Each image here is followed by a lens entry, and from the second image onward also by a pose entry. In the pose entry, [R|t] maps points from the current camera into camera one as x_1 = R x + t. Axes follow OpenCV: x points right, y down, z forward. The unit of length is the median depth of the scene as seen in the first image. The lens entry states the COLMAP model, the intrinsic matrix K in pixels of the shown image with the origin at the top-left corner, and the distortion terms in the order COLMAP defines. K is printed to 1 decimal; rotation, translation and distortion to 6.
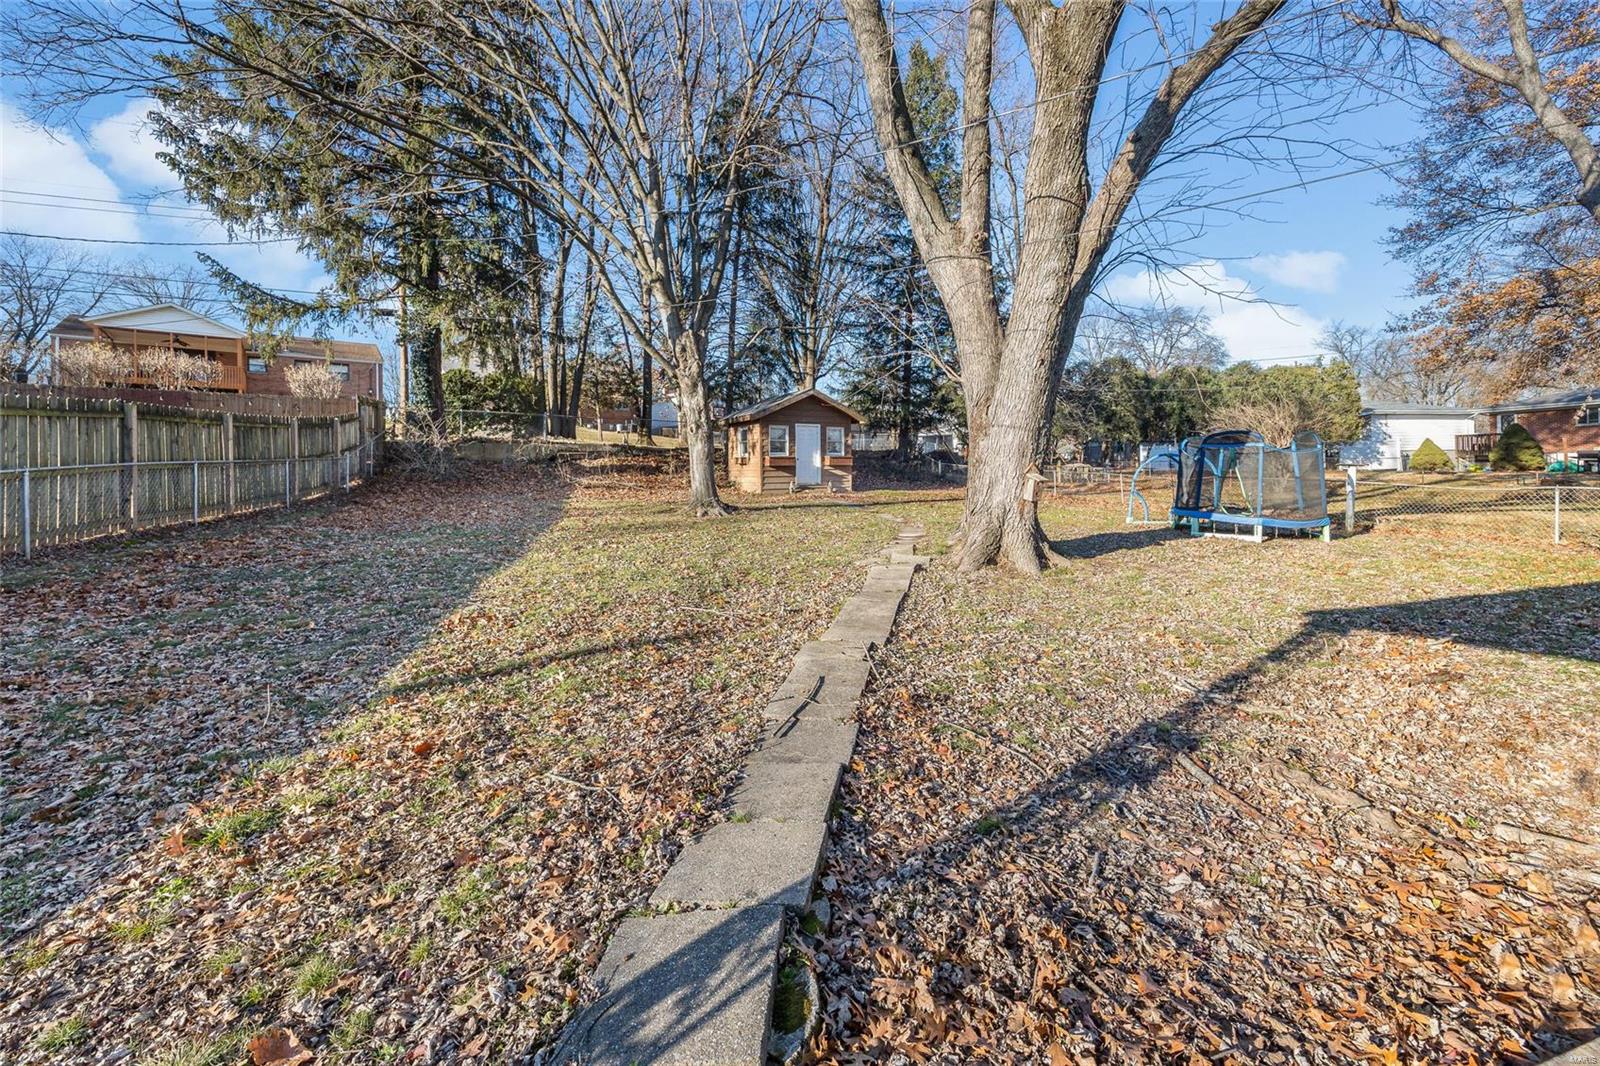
lens RADIAL K [[655.1, 0, 804.4], [0, 655.1, 469.8], [0, 0, 1]] dist [-0.003658, -0.000156]
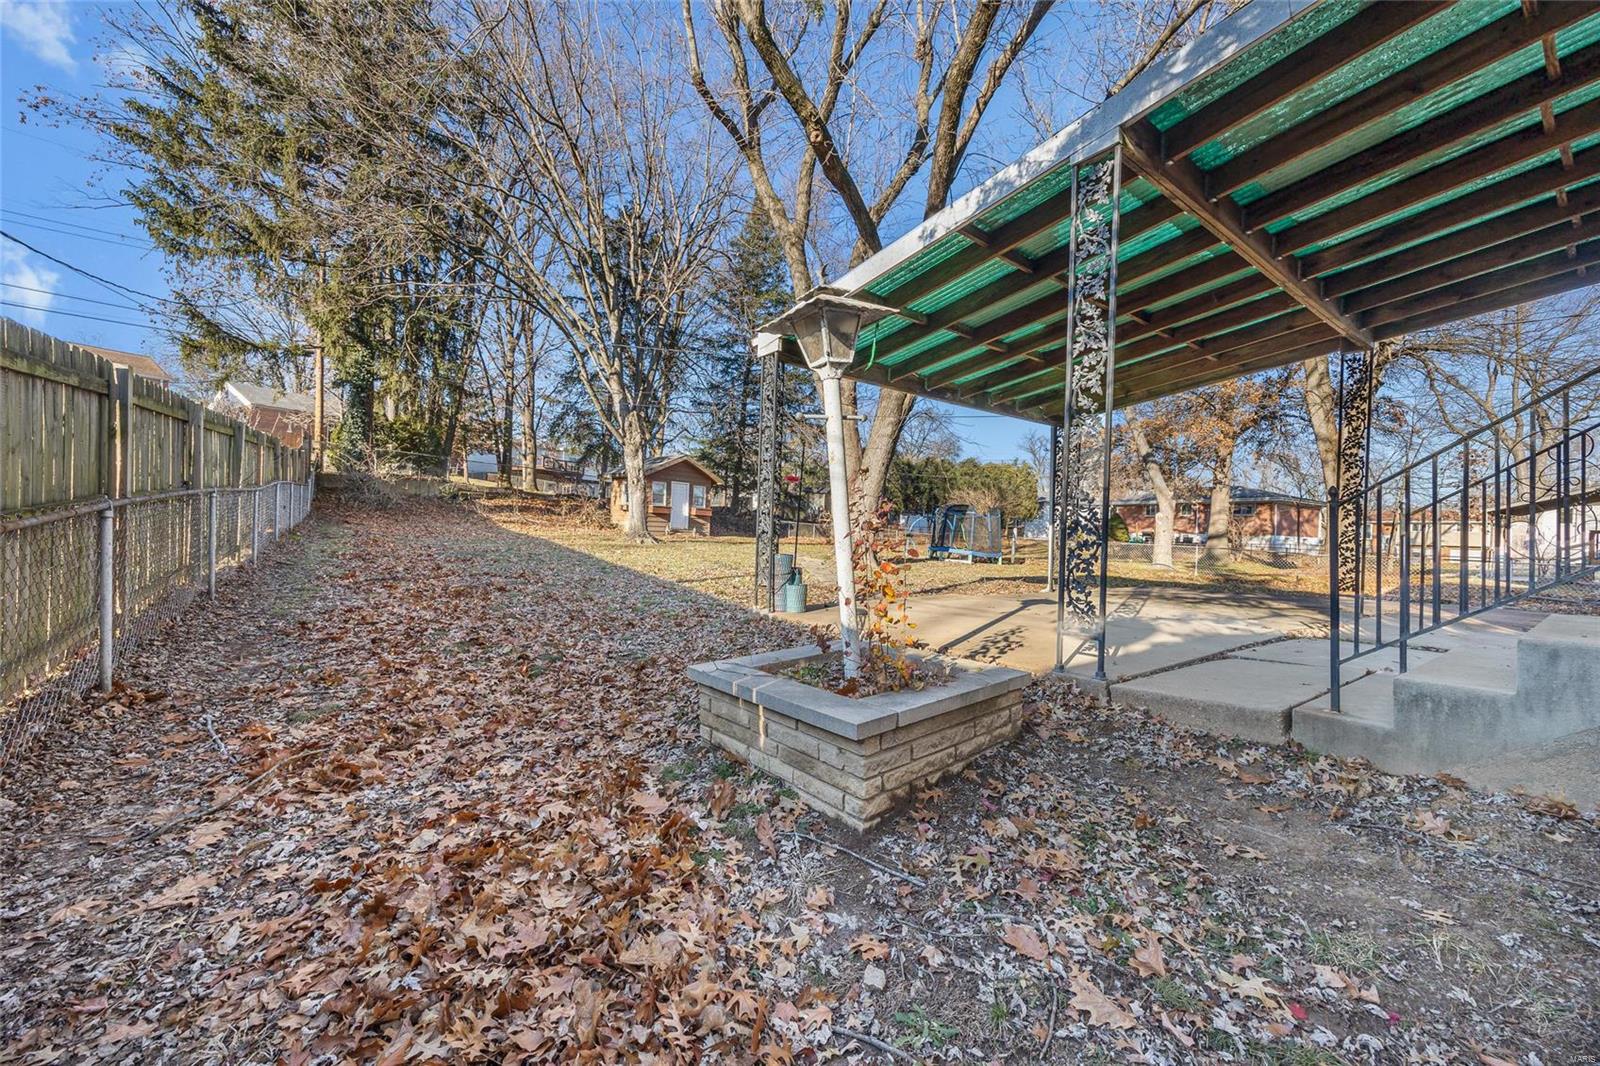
lens RADIAL K [[667.1, 0, 832.1], [0, 667.1, 533.8], [0, 0, 1]] dist [-0.003246, -0.000187]
pose [[0.924809, 0.042196, 0.378084, -0.208799], [-0.043772, 0.999032, -0.004426, 0.024343], [-0.377905, -0.012456, 0.925761, -0.324527]]
